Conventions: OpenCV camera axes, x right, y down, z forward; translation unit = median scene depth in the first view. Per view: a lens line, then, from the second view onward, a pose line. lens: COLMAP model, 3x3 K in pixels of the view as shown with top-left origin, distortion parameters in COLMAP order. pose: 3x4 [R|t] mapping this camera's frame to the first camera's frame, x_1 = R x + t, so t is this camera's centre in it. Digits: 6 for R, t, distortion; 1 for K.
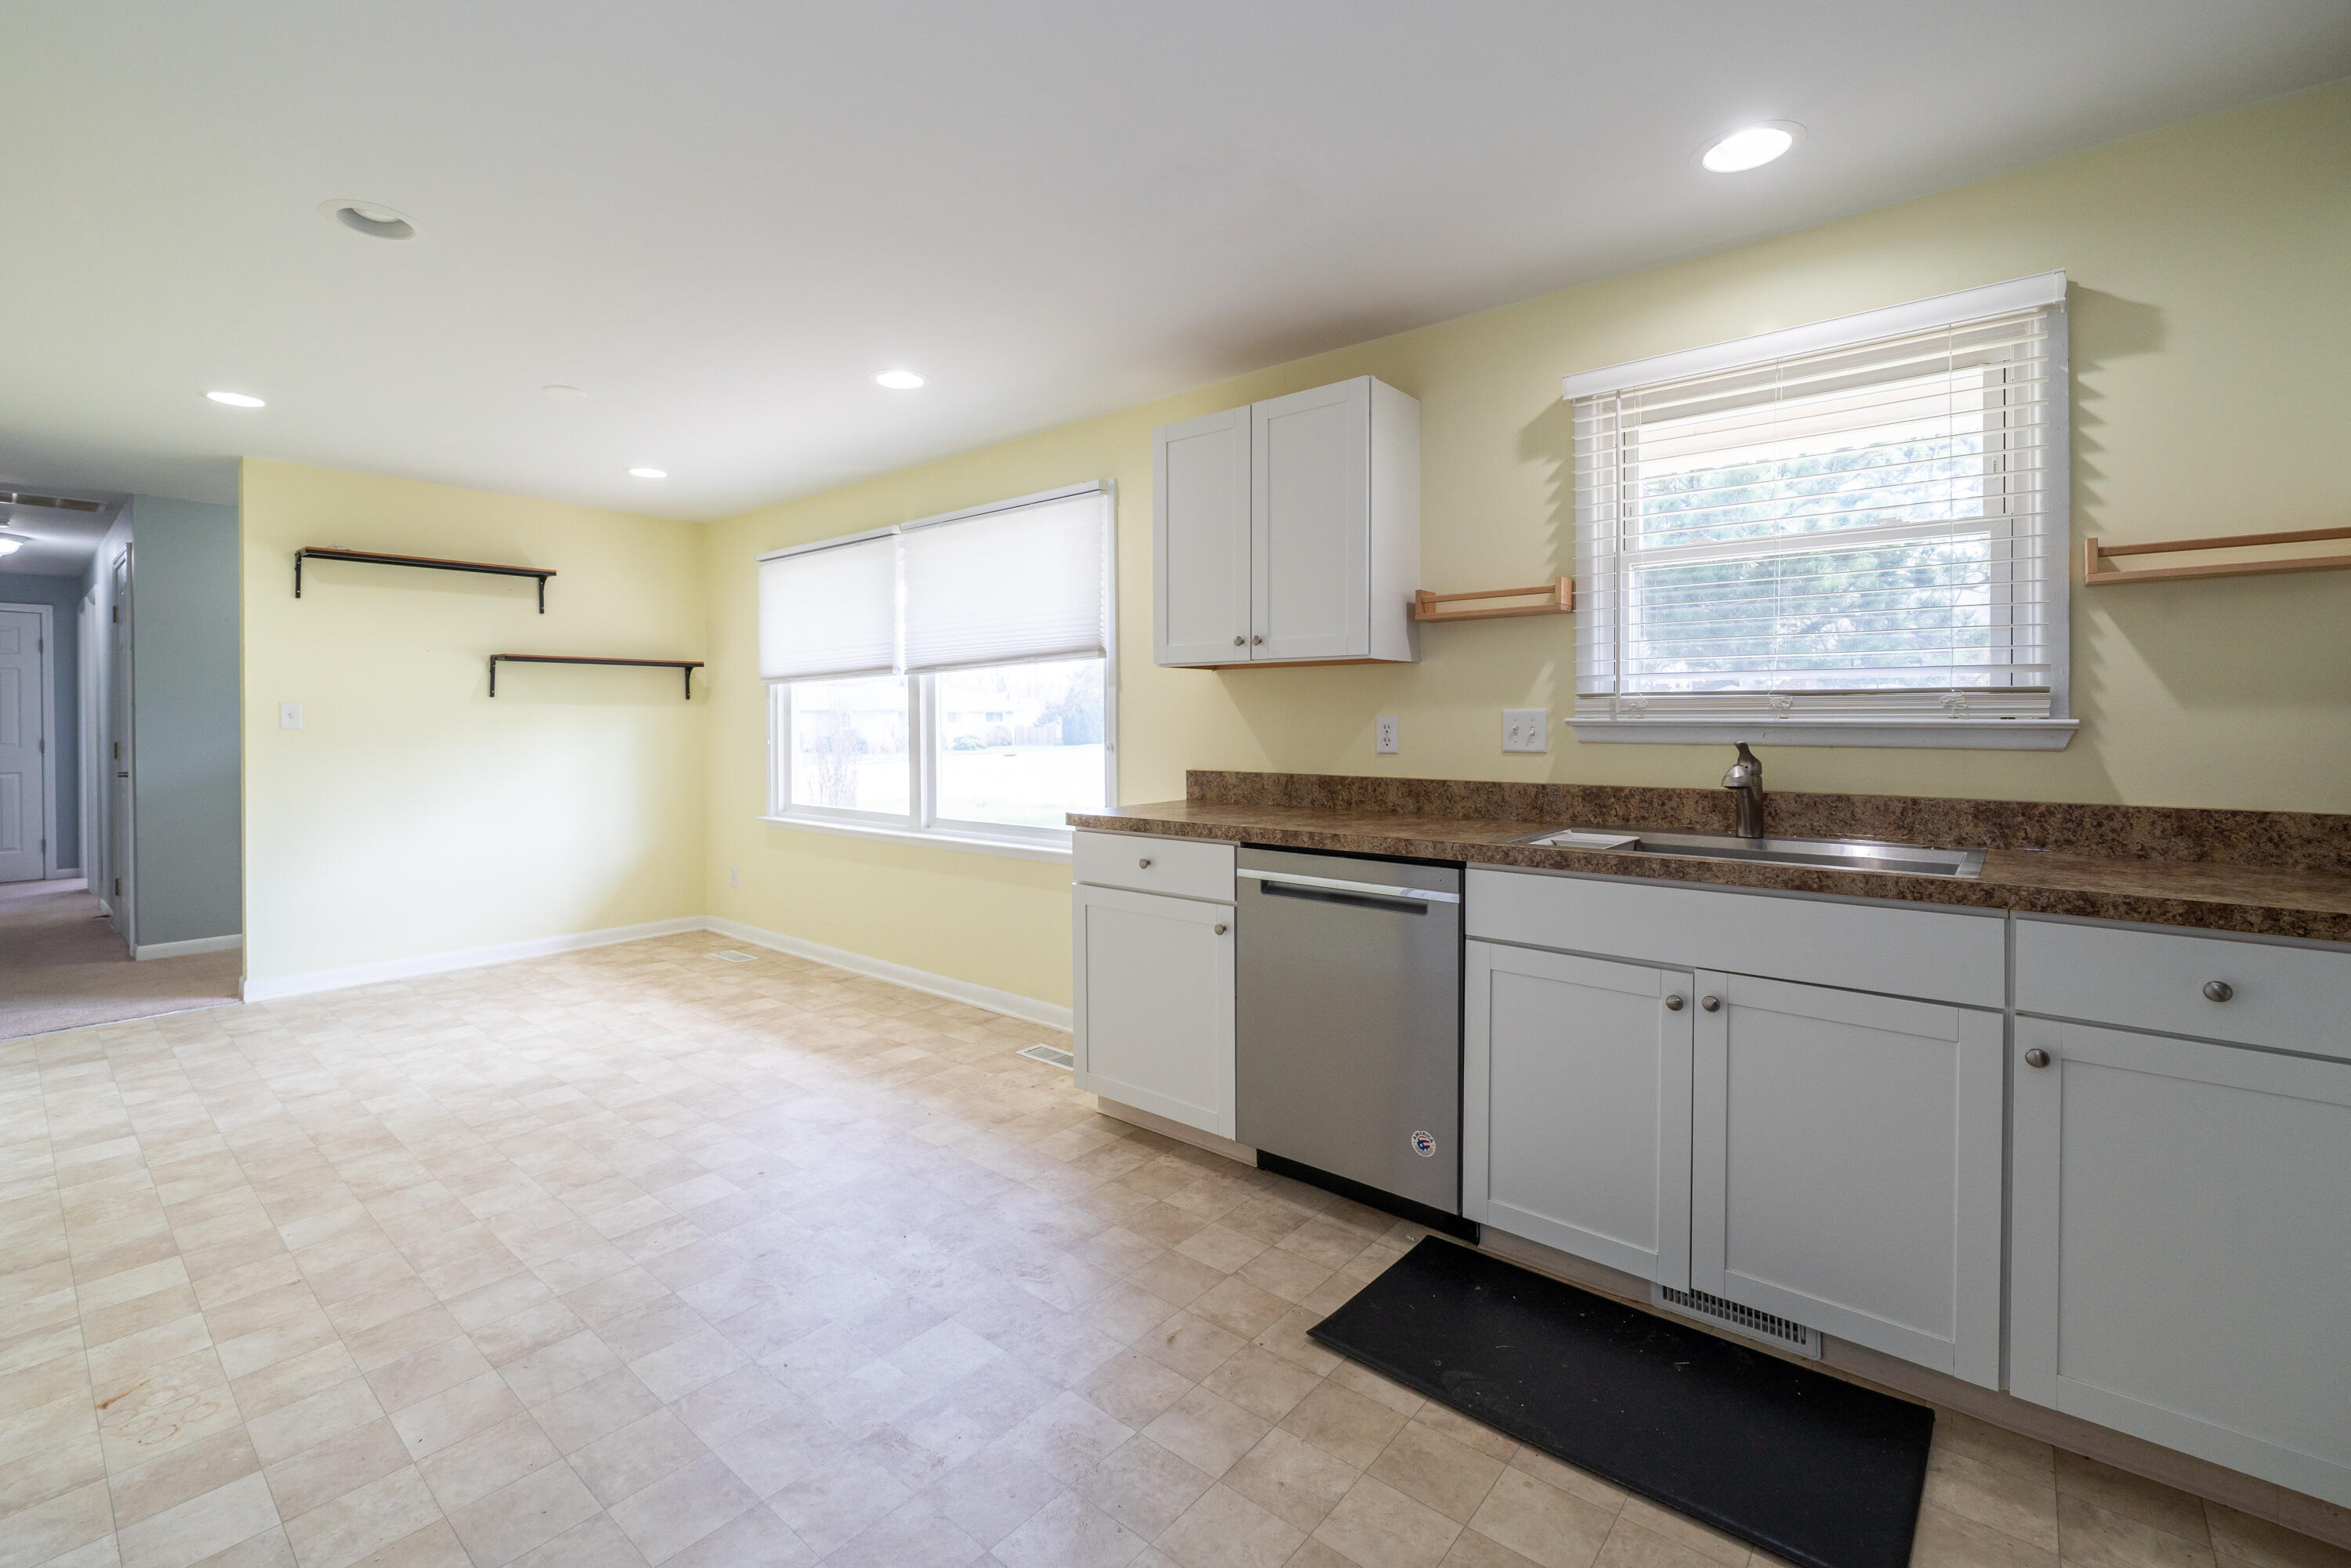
lens RADIAL K [[1016.1, 0, 1120.9], [0, 1016.1, 724.2], [0, 0, 1]] dist [-0.000905, 0.000690]
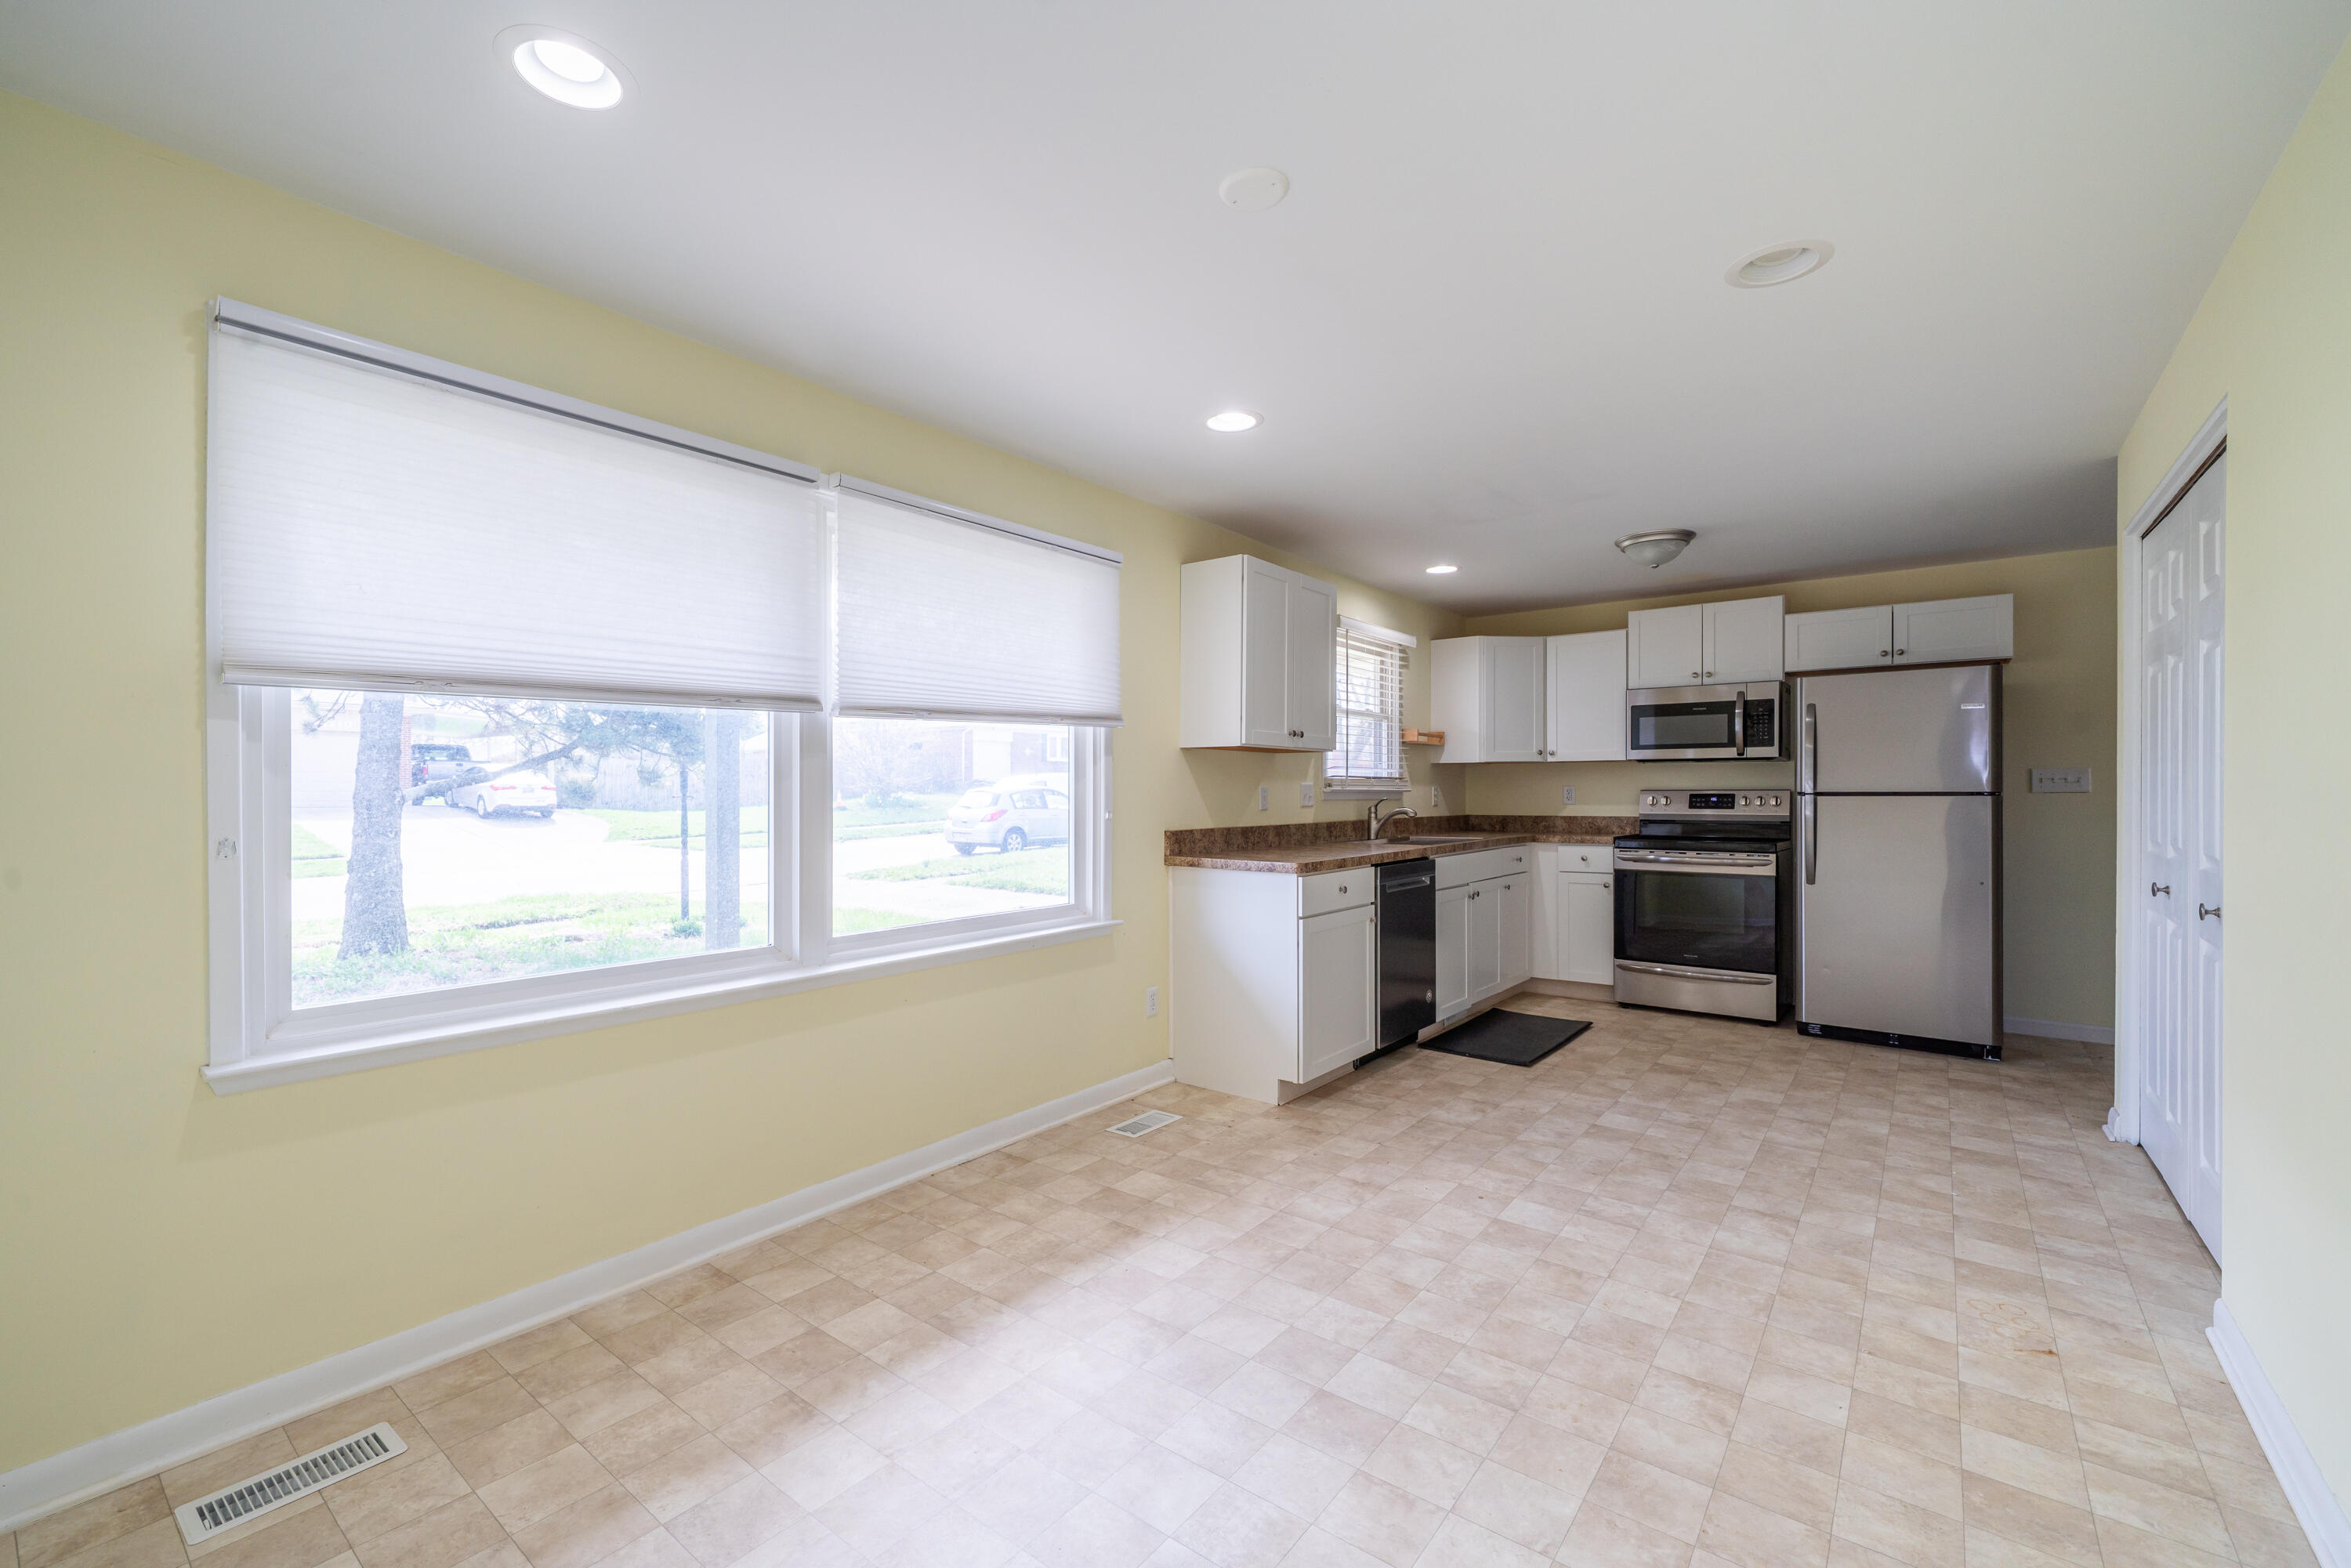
lens RADIAL K [[993.2, 0, 1146.3], [0, 993.2, 796.7], [0, 0, 1]] dist [0.000892, 0.000146]
pose [[-0.054179, -0.003794, 0.998524, -1.536029], [0.006674, 0.999969, 0.004162, 0.000391], [-0.998509, 0.006890, -0.054152, 1.546123]]
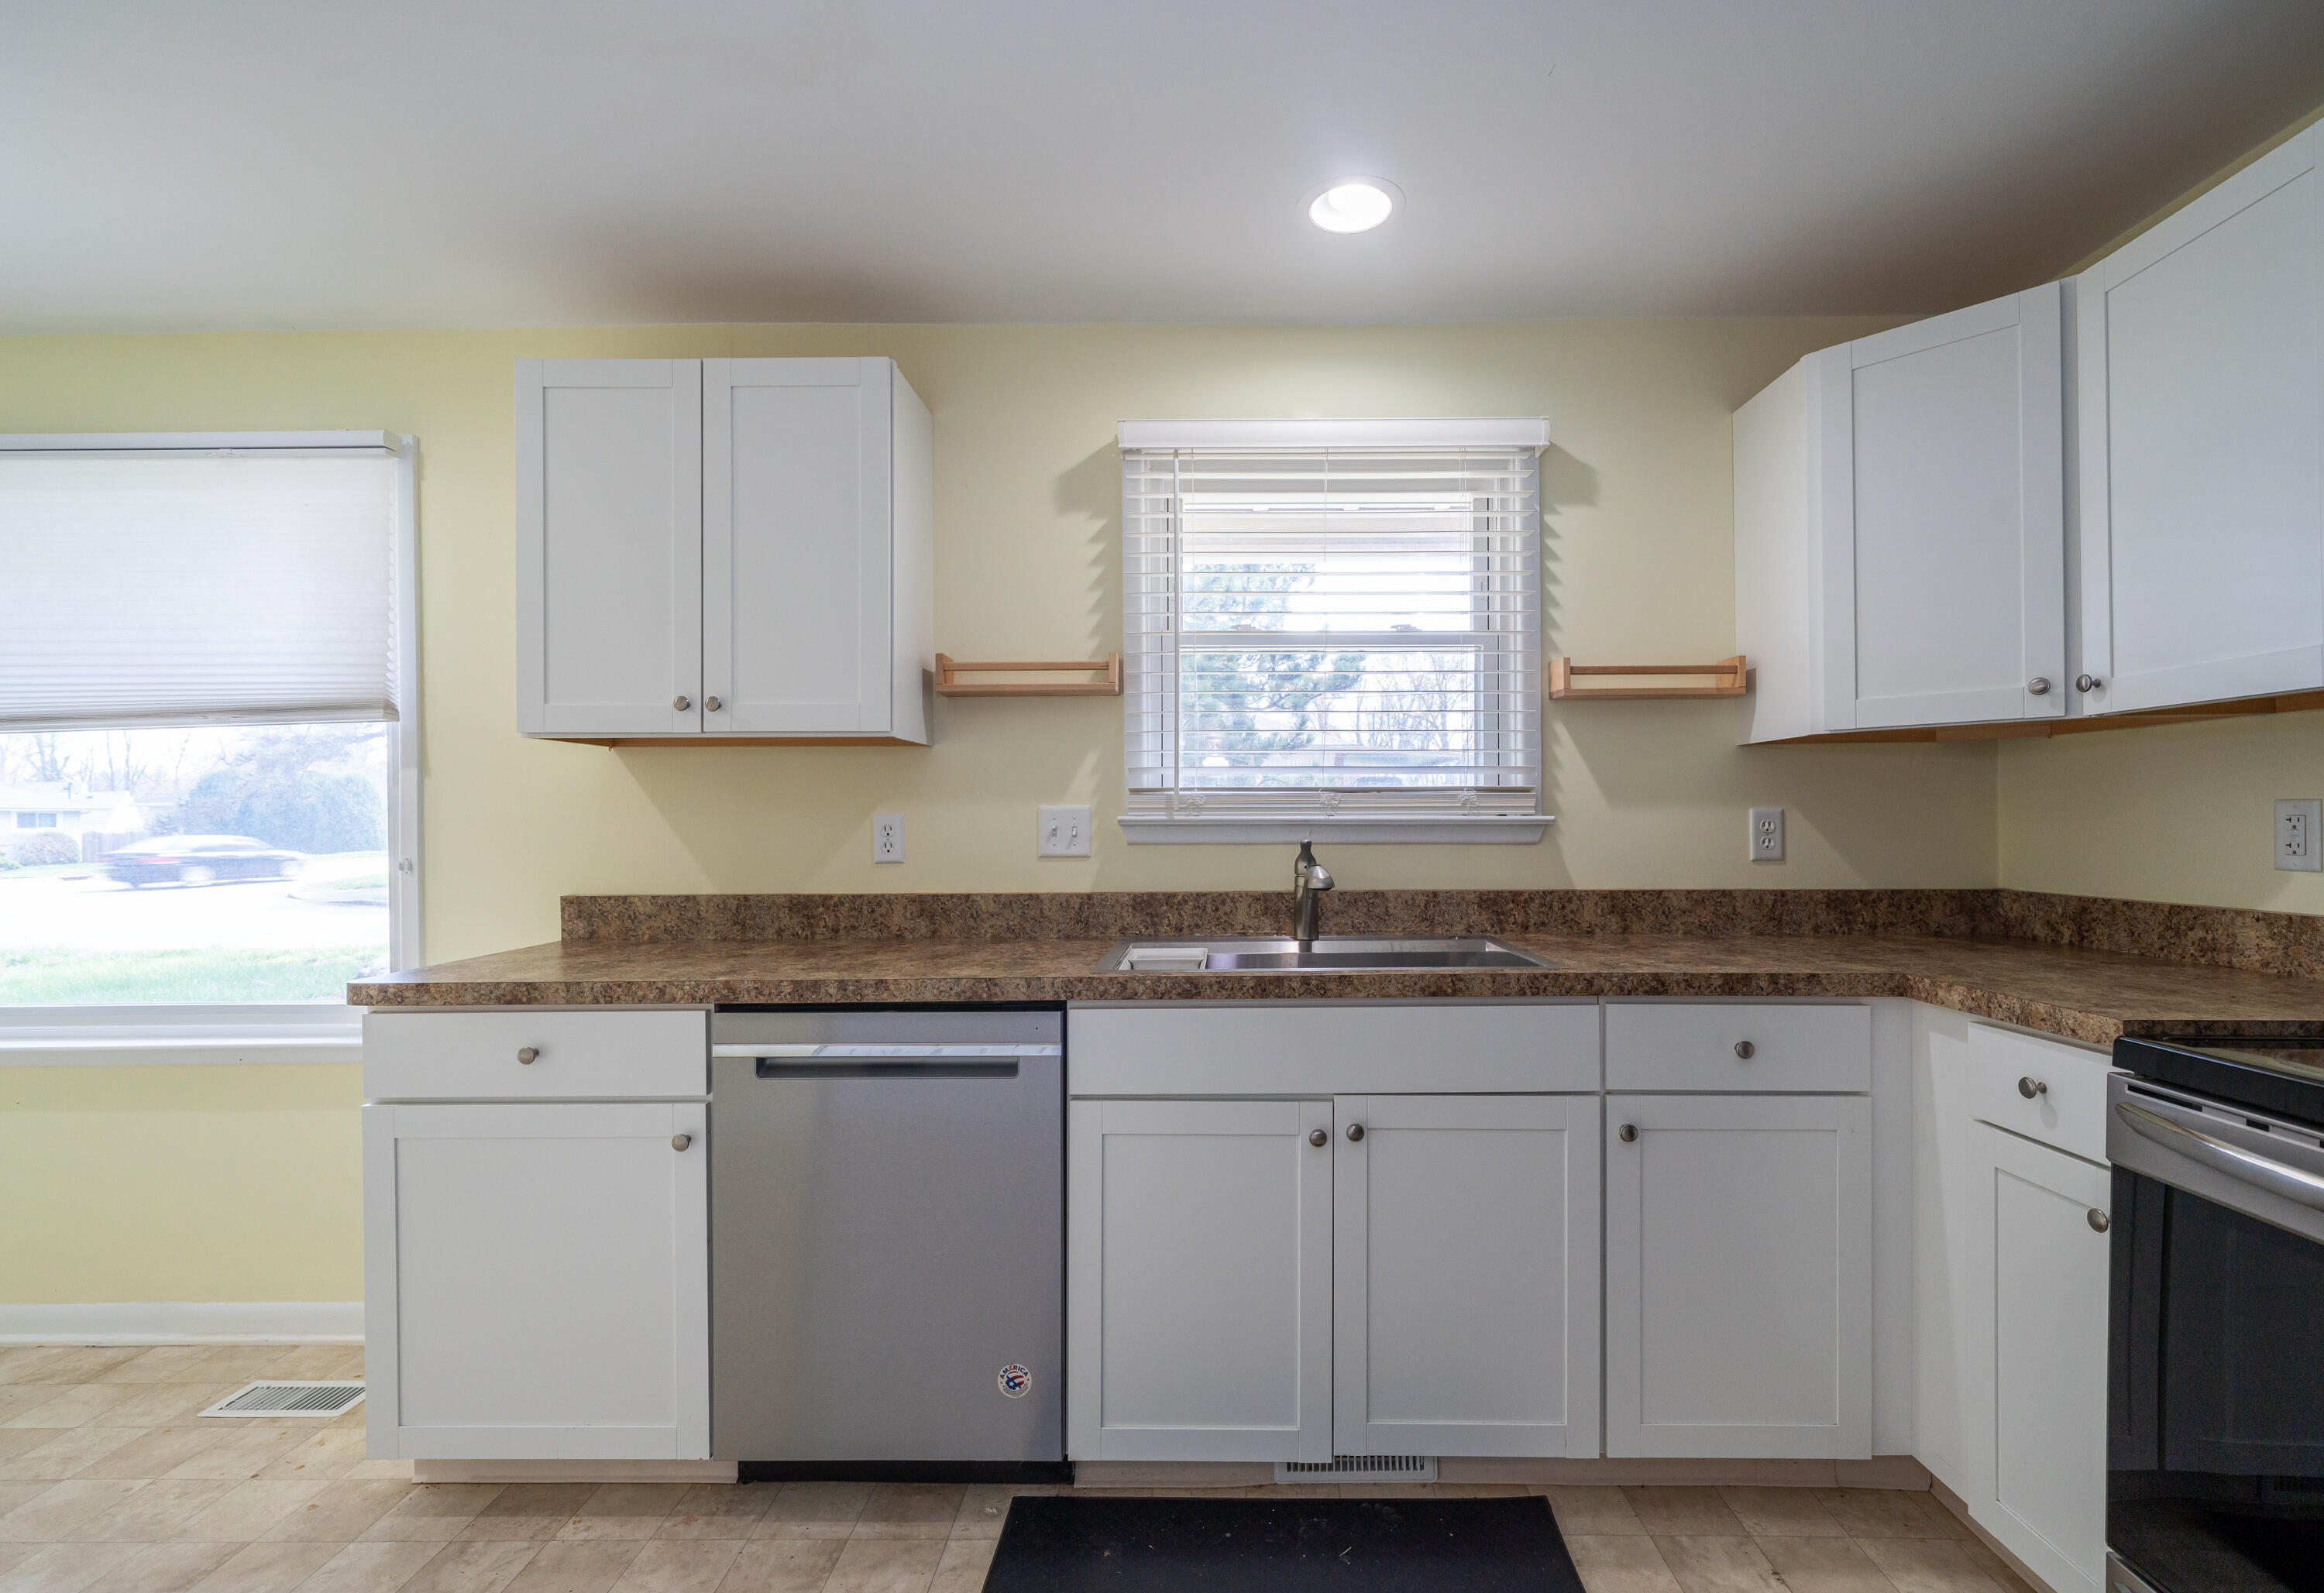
lens RADIAL K [[1049.3, 0, 1210.4], [0, 1049.3, 818.2], [0, 0, 1]] dist [-0.000536, 0.000506]
pose [[0.752057, -0.002446, 0.659094, -0.096213], [0.007030, 0.999966, -0.004309, 0.000101], [-0.659061, 0.007874, 0.752049, 0.291650]]
